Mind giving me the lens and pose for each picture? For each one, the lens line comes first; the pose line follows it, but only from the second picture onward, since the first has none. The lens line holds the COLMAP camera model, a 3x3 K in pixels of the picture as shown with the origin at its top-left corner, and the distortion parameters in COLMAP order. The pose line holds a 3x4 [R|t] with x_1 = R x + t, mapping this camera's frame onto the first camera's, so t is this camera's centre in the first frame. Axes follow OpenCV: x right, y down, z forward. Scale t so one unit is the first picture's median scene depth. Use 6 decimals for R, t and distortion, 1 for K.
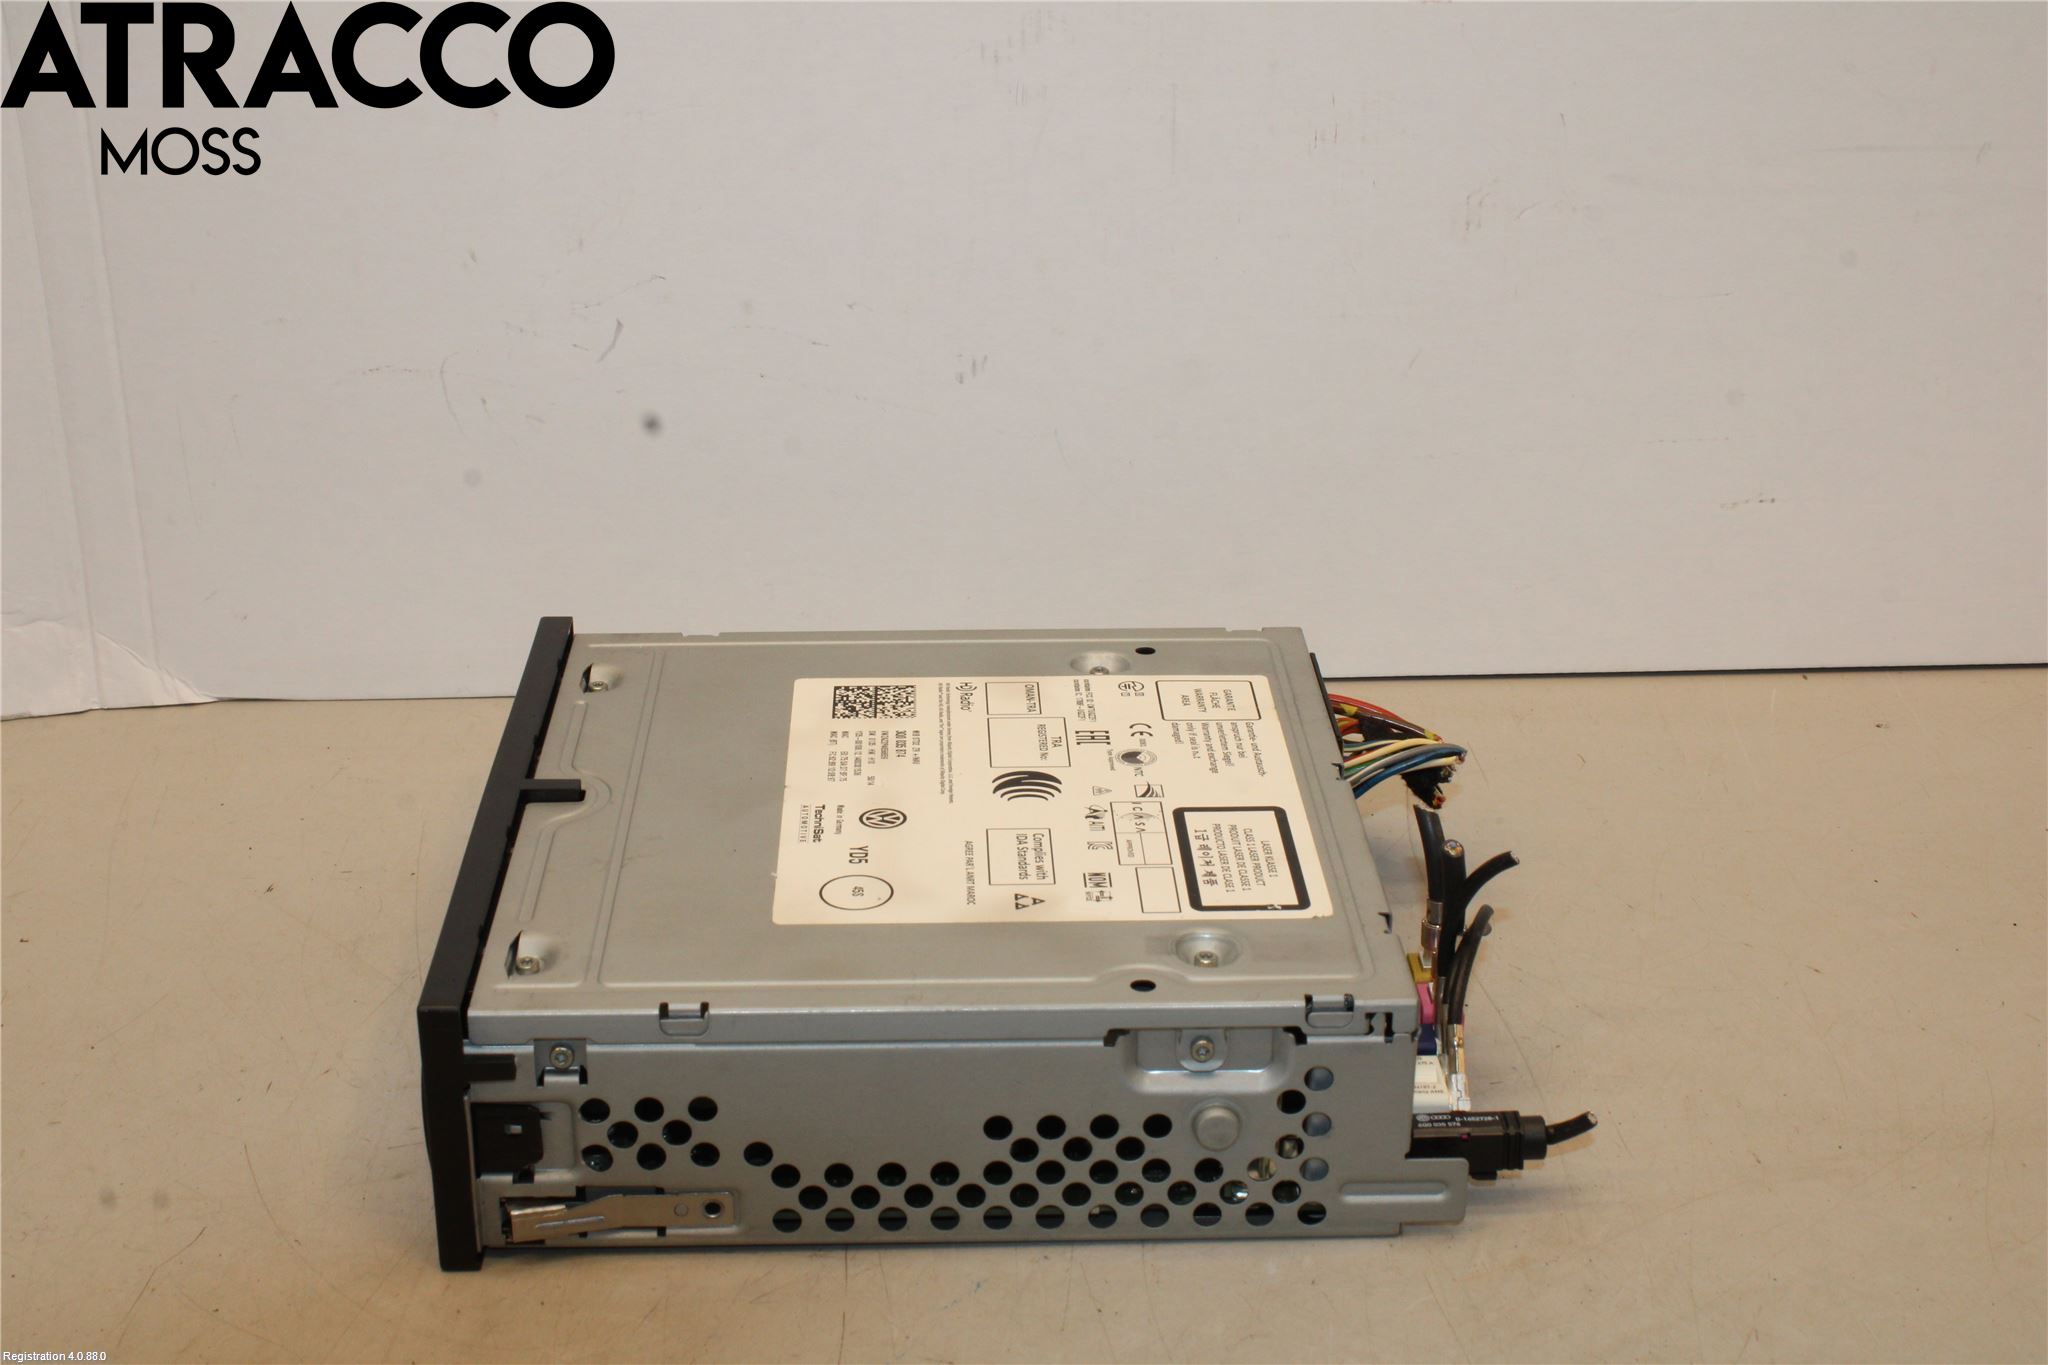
lens RADIAL K [[2739.9, 0, 1023.5], [0, 2739.9, 684.6], [0, 0, 1]] dist [-0.049028, 0.000000]
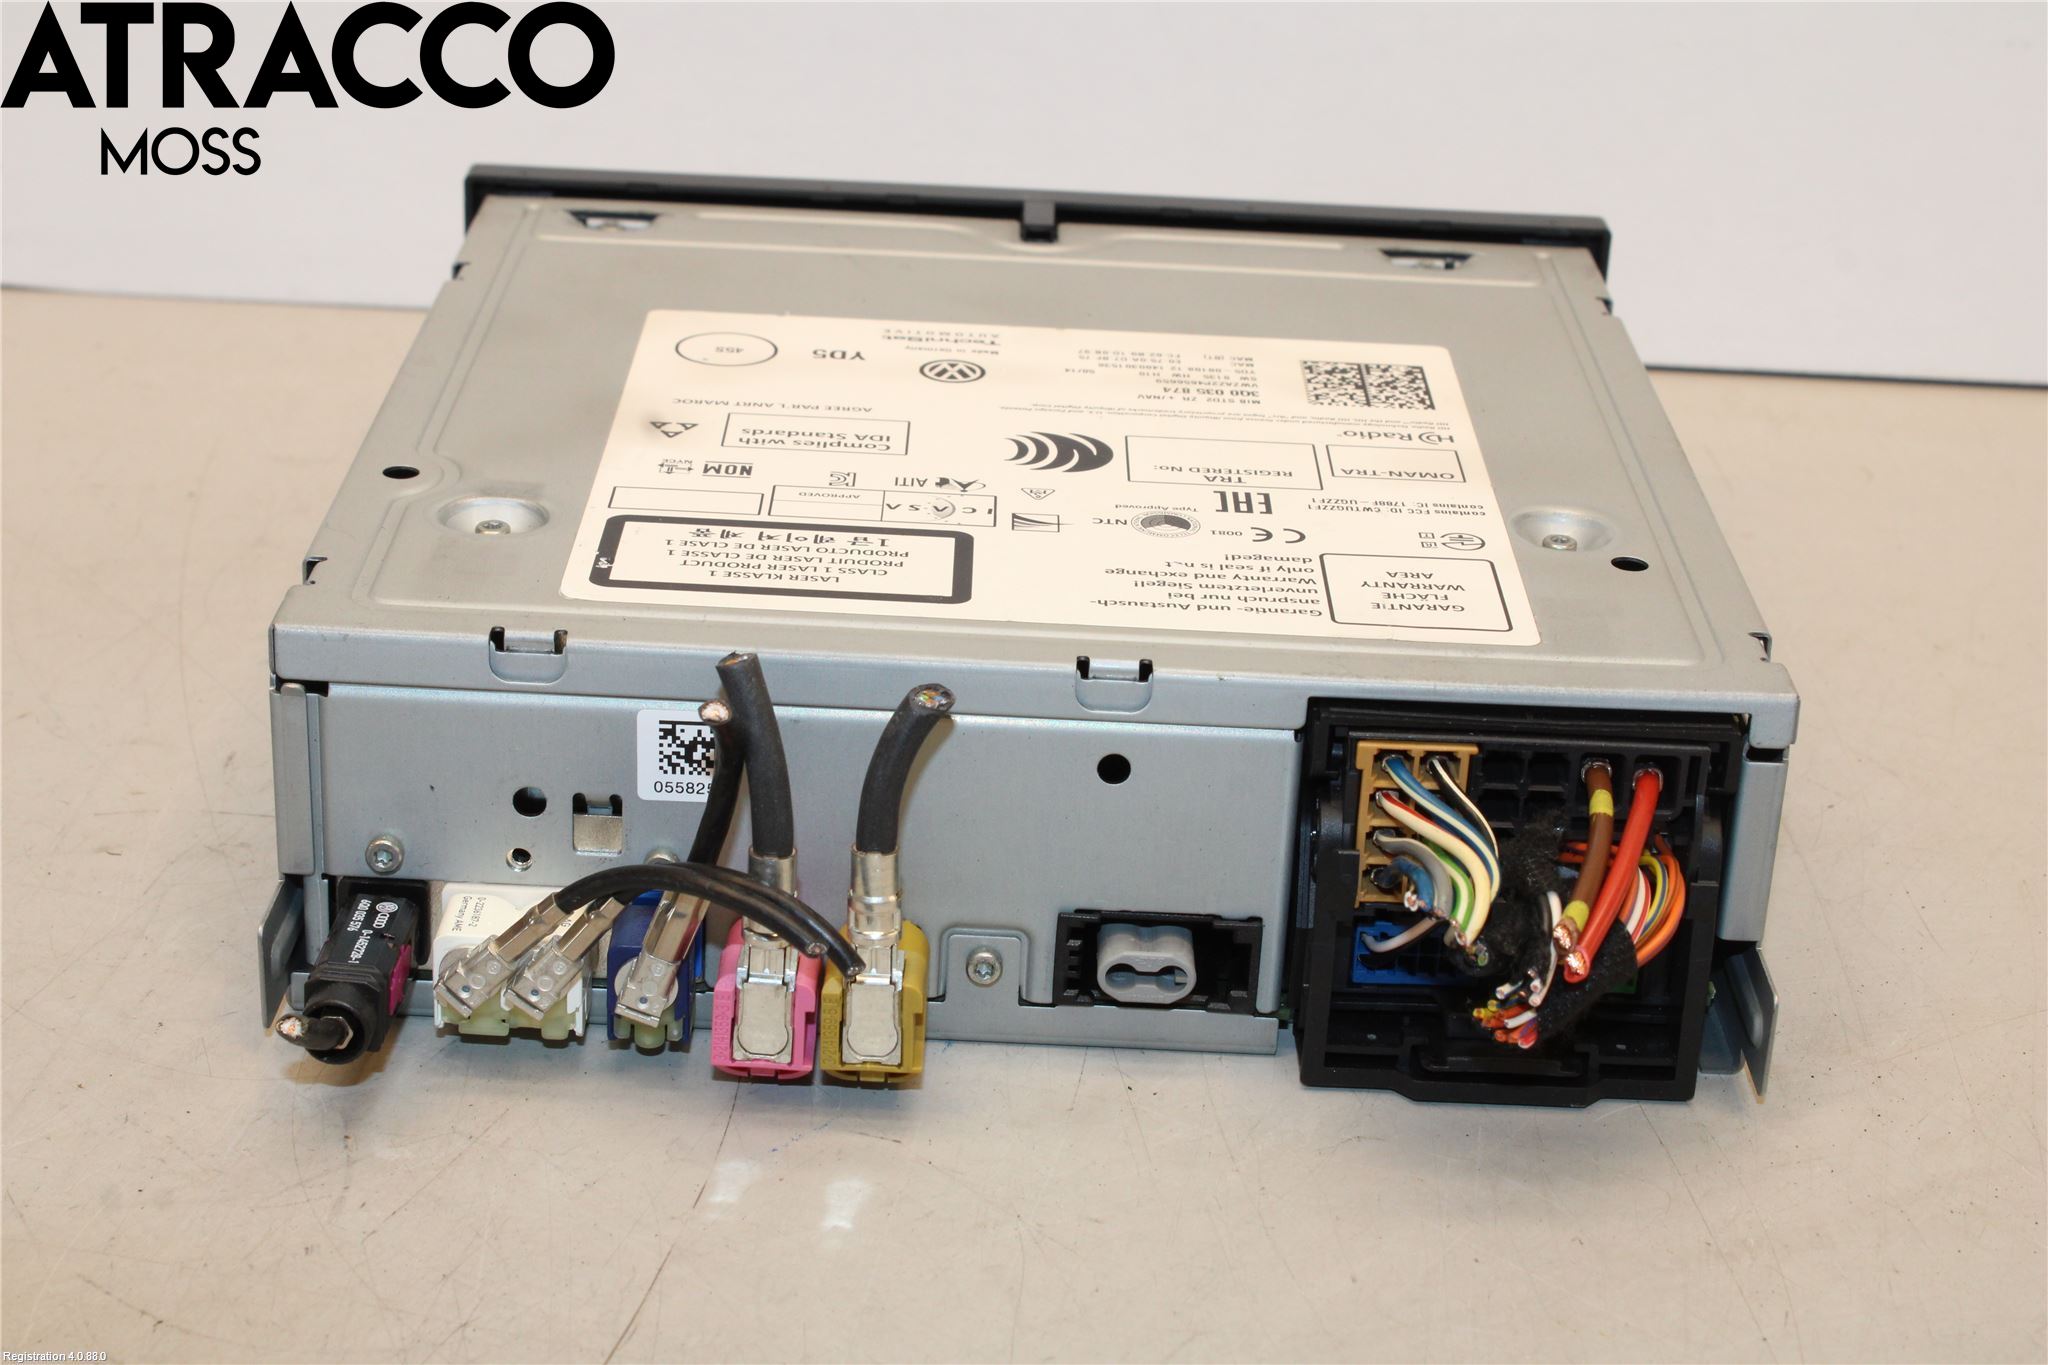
lens RADIAL K [[3738.8, 0, 1023.3], [0, 3738.8, 683.0], [0, 0, 1]] dist [0.023191, 0.000000]
pose [[-0.043045, 0.386922, -0.921107, 0.775168], [-0.460722, 0.810390, 0.361945, -0.215354], [0.886500, 0.439954, 0.143380, 0.883438]]
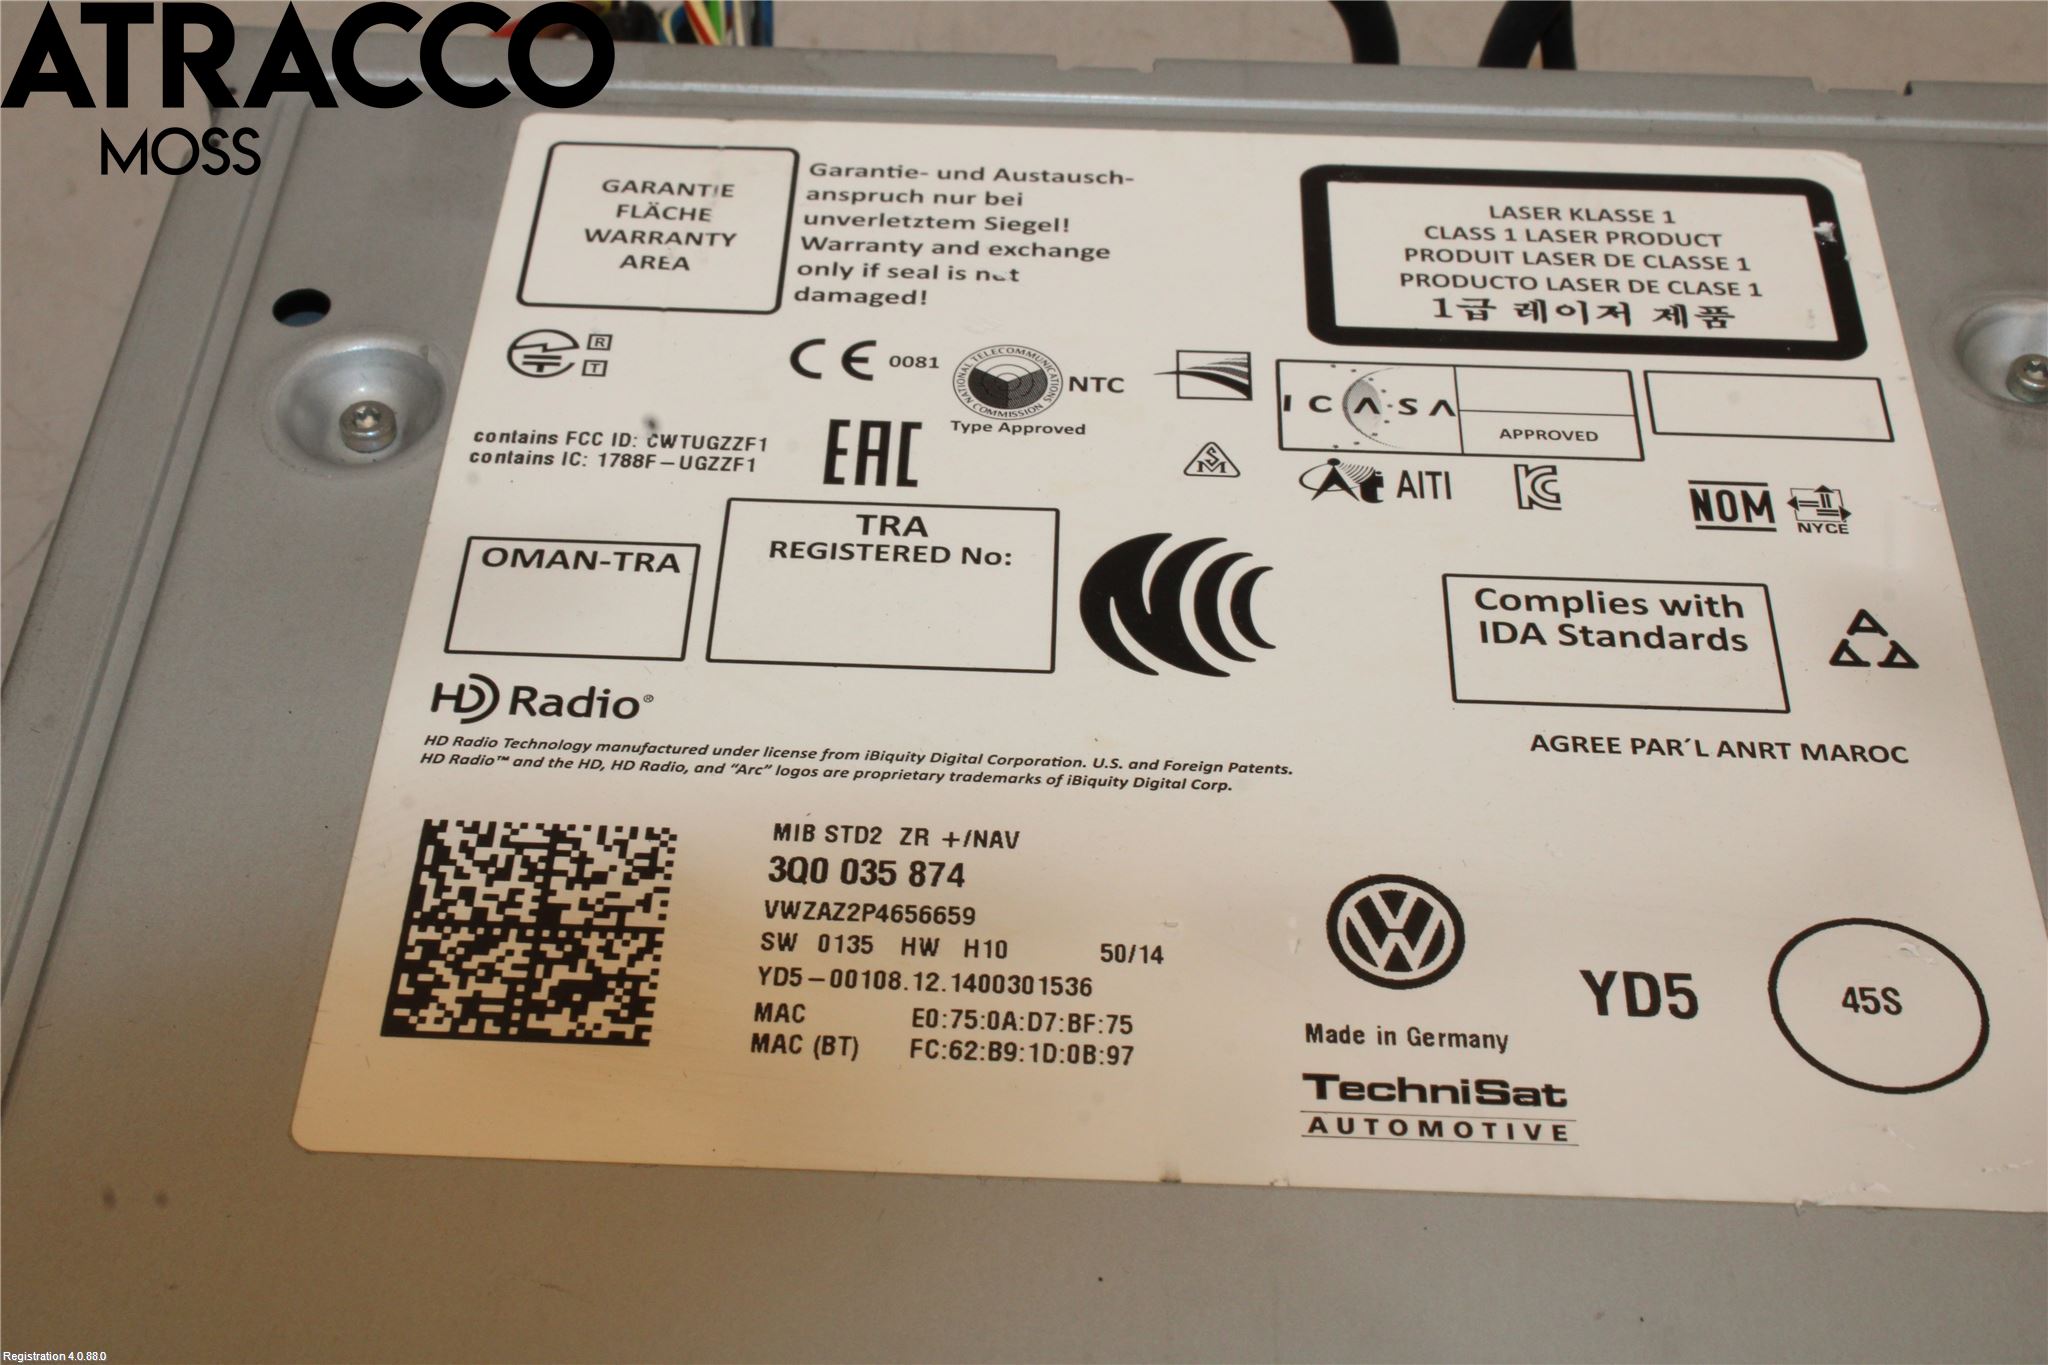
lens RADIAL K [[3281.5, 0, 1024.2], [0, 3281.5, 681.6], [0, 0, 1]] dist [-0.039788, 0.000000]
pose [[0.069191, -0.718030, 0.692564, -0.286631], [0.404175, 0.654876, 0.638577, -0.222733], [-0.912061, 0.235733, 0.335521, 0.869411]]
